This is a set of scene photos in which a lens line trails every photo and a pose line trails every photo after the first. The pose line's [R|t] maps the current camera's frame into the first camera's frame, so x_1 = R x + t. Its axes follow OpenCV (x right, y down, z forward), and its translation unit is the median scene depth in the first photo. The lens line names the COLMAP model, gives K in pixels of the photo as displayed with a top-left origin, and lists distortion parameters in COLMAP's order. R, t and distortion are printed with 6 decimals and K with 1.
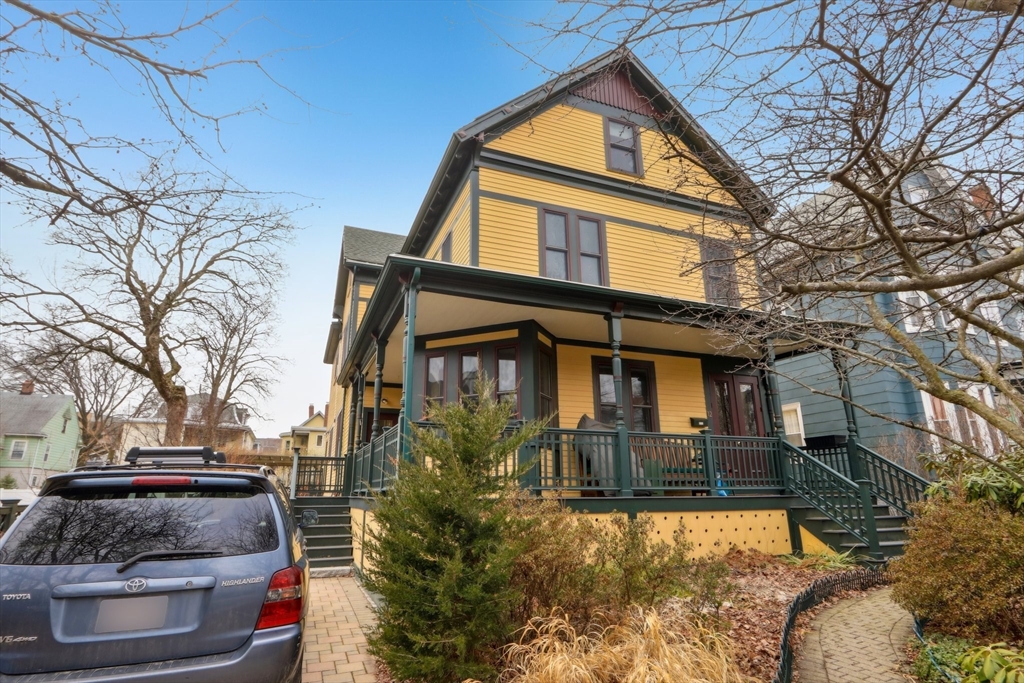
lens RADIAL K [[528.2, 0, 514.2], [0, 528.2, 335.8], [0, 0, 1]] dist [-0.005351, -0.000712]
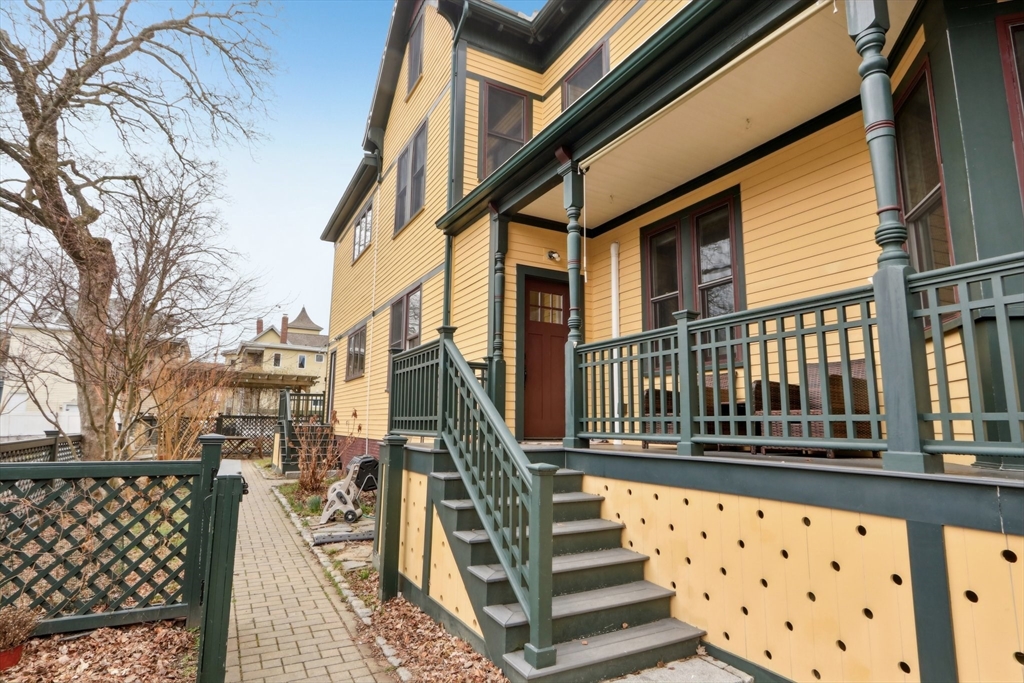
lens RADIAL K [[541.1, 0, 512.3], [0, 541.1, 344.4], [0, 0, 1]] dist [-0.008480, -0.000677]
pose [[0.993290, 0.043261, 0.107251, -0.114052], [-0.057758, 0.989026, 0.135986, 0.046673], [-0.100191, -0.141269, 0.984888, 0.167144]]
